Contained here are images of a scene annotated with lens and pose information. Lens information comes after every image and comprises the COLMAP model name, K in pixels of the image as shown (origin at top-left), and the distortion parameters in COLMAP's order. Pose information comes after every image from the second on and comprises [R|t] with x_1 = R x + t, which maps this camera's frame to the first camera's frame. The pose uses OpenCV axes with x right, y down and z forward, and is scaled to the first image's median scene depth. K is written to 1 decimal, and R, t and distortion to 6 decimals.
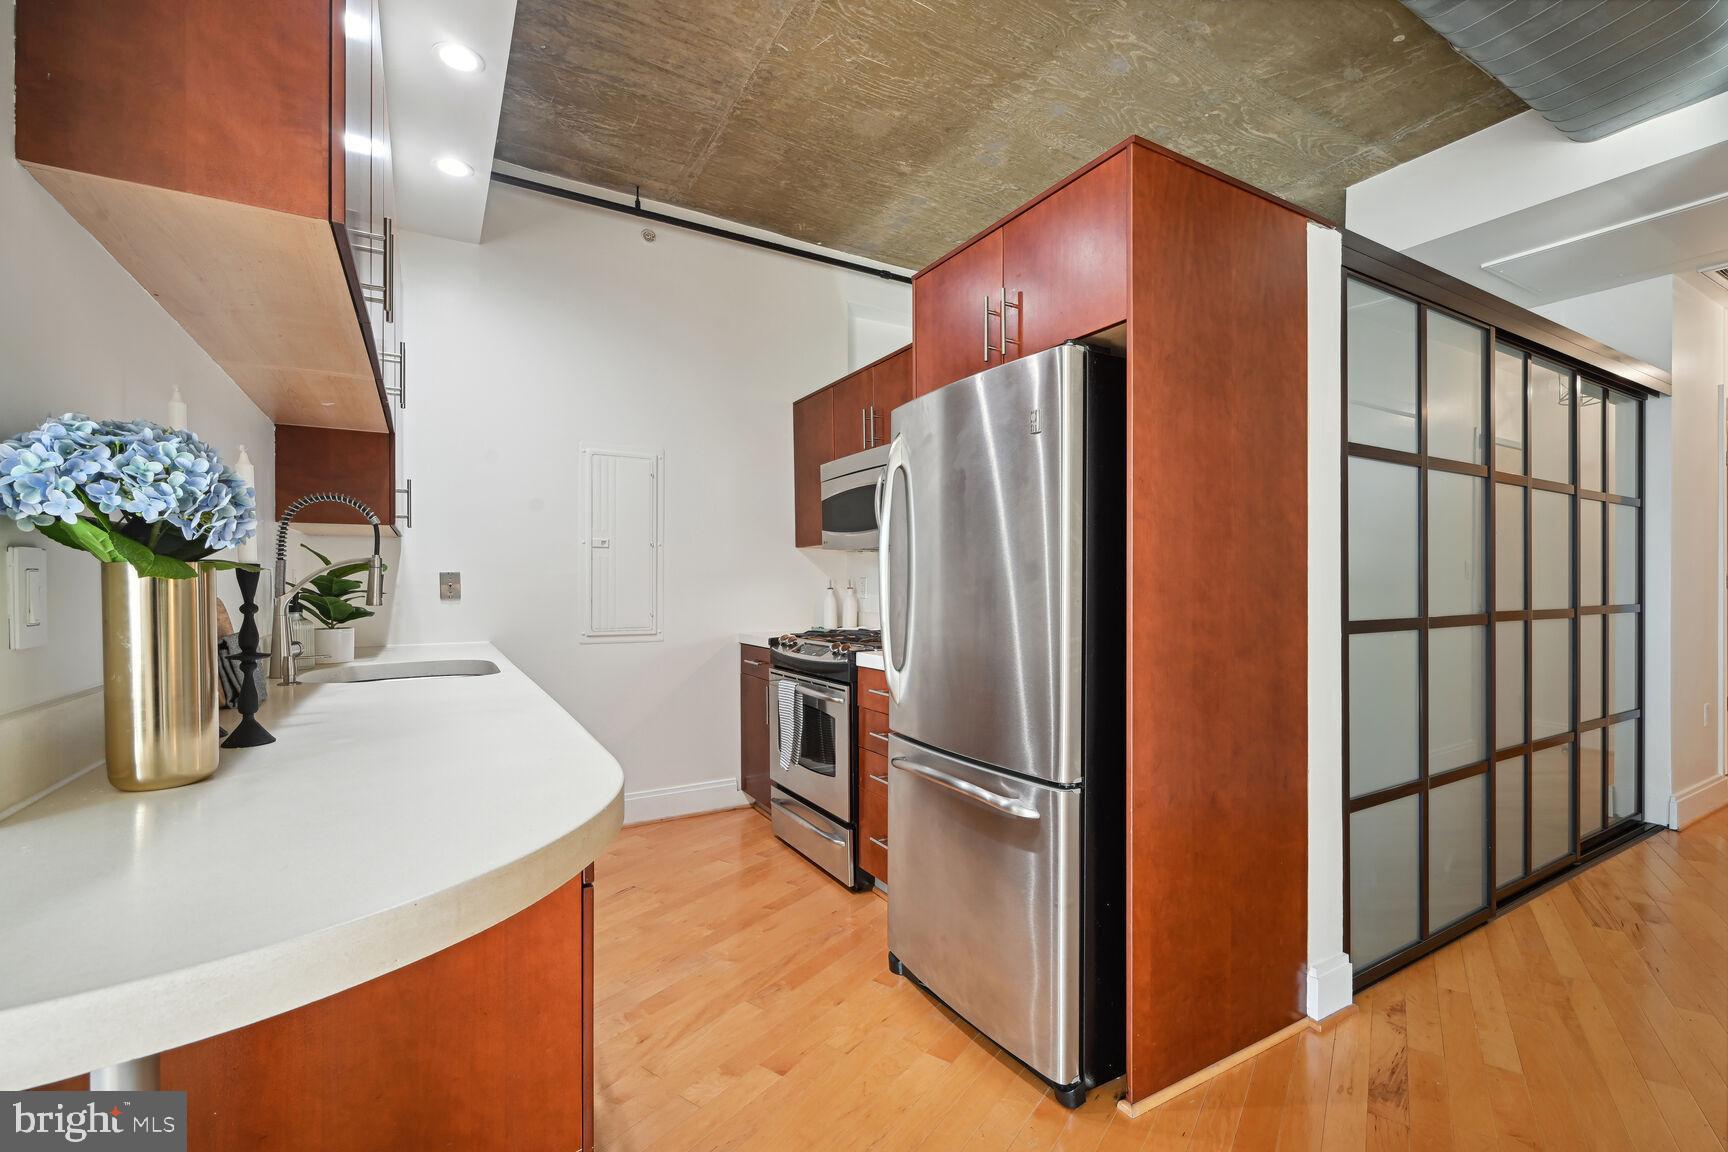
lens RADIAL K [[749.7, 0, 867.3], [0, 749.7, 594.3], [0, 0, 1]] dist [-0.000359, -0.000099]
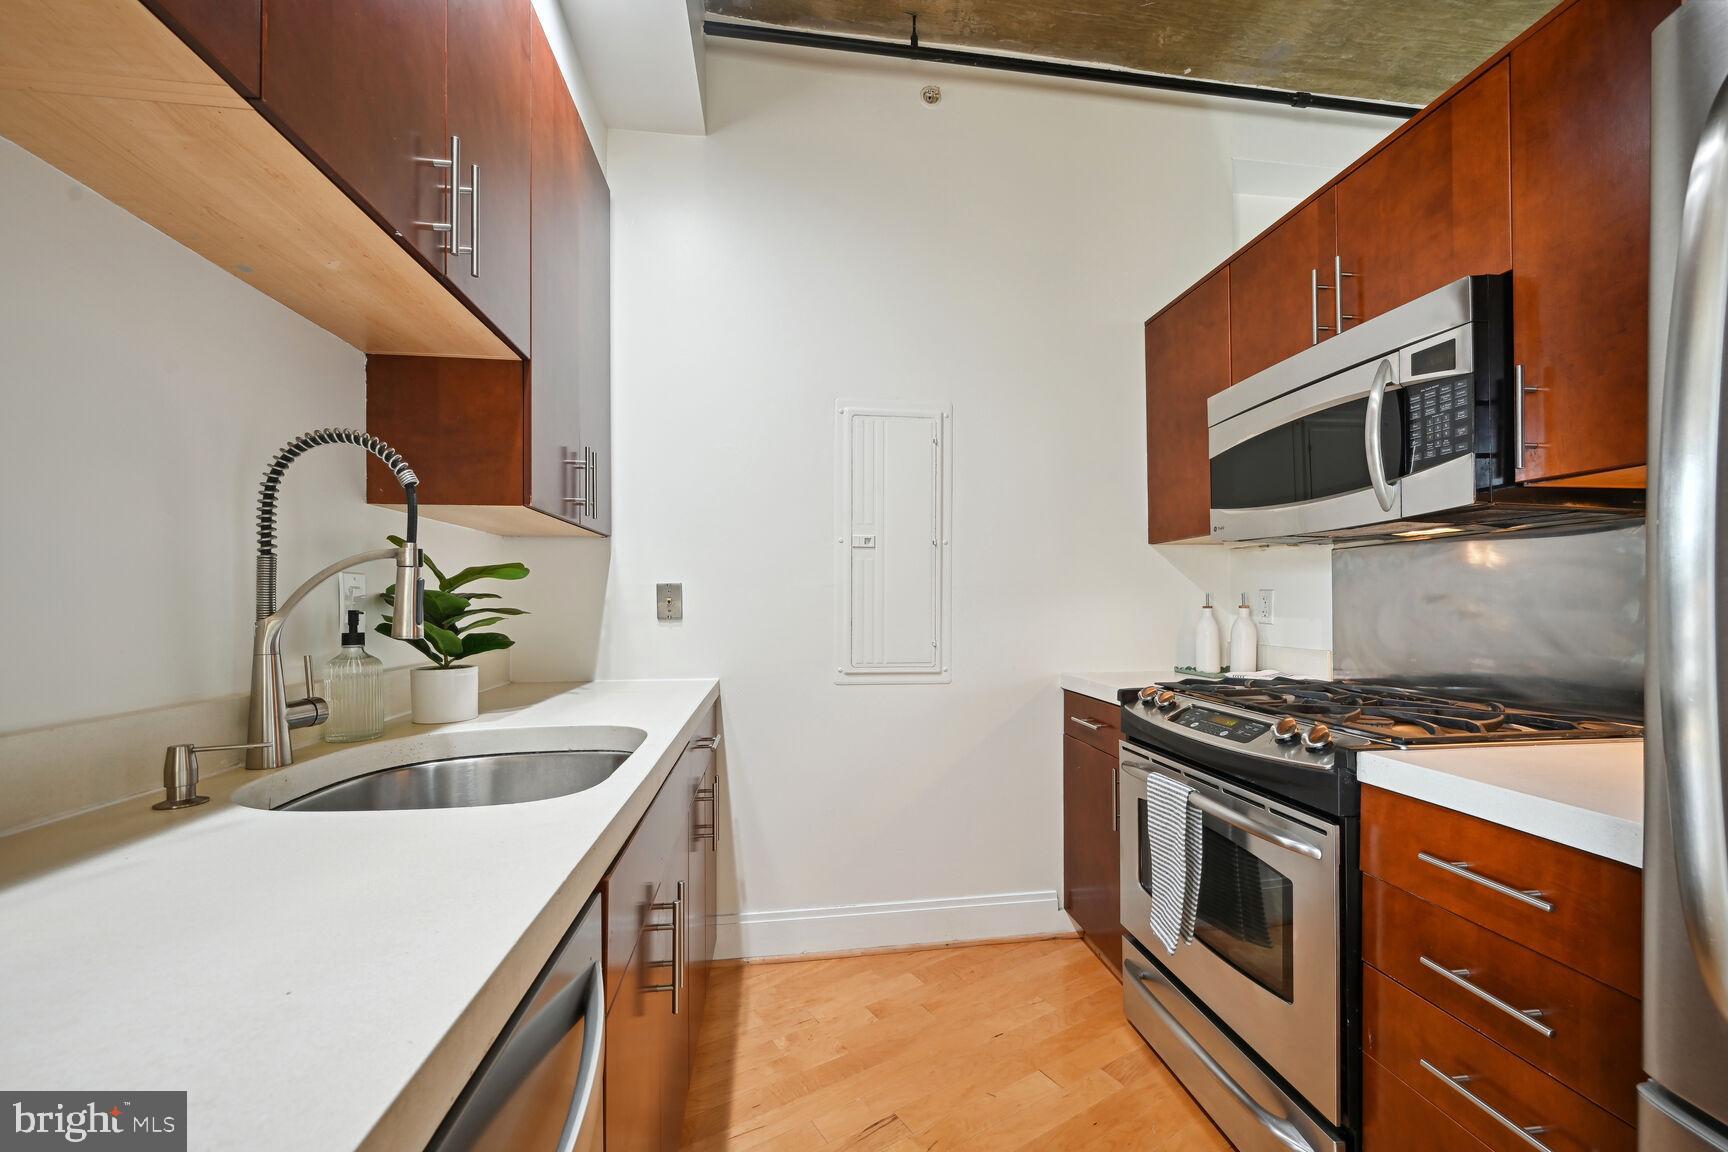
lens RADIAL K [[685.5, 0, 888.7], [0, 685.5, 598.9], [0, 0, 1]] dist [-0.000203, 0.000000]
pose [[0.931806, -0.001808, -0.362952, -0.118576], [-0.004872, 0.999835, -0.017488, -0.004180], [0.362924, 0.018064, 0.931644, 0.481951]]
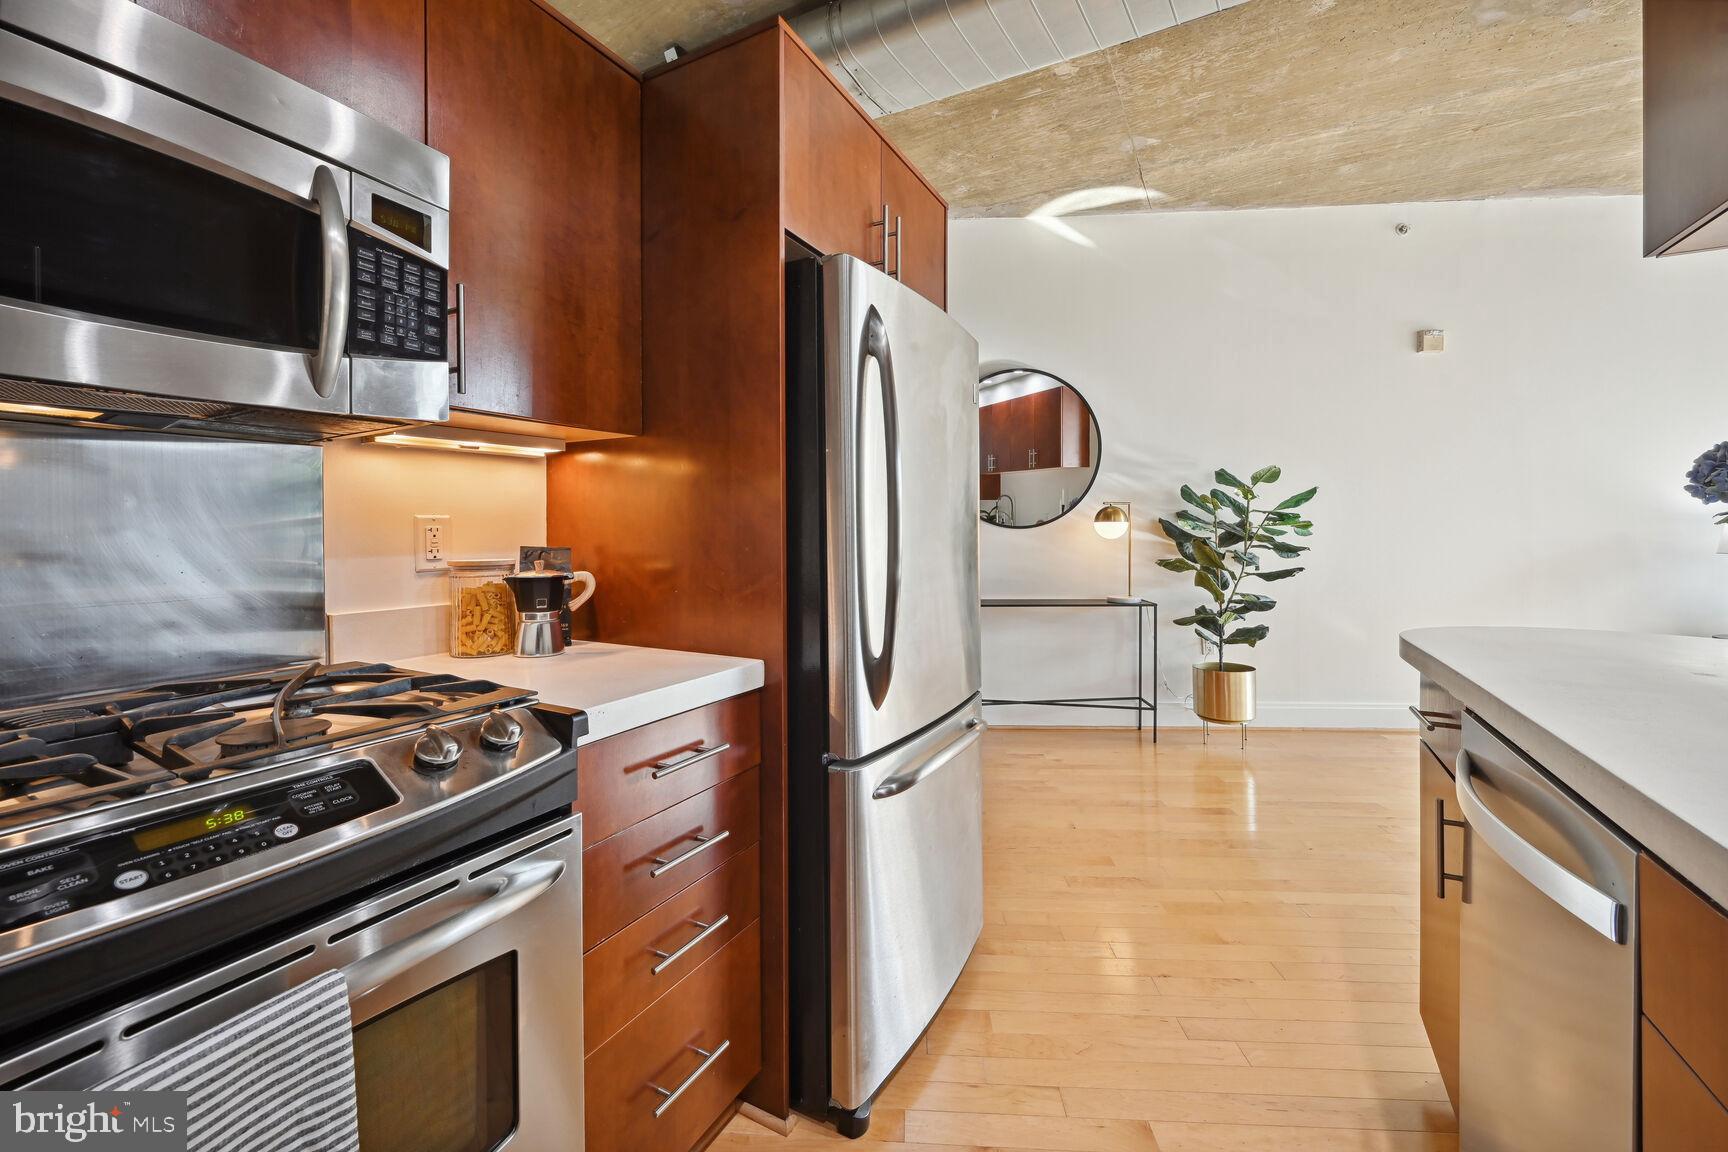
lens RADIAL K [[695.9, 0, 863.8], [0, 695.9, 528.3], [0, 0, 1]] dist [-0.000346, -0.000042]
pose [[-0.522097, 0.000921, 0.852886, -0.364999], [0.012485, 0.999901, 0.006563, -0.013808], [-0.852795, 0.014075, -0.522057, 0.996638]]
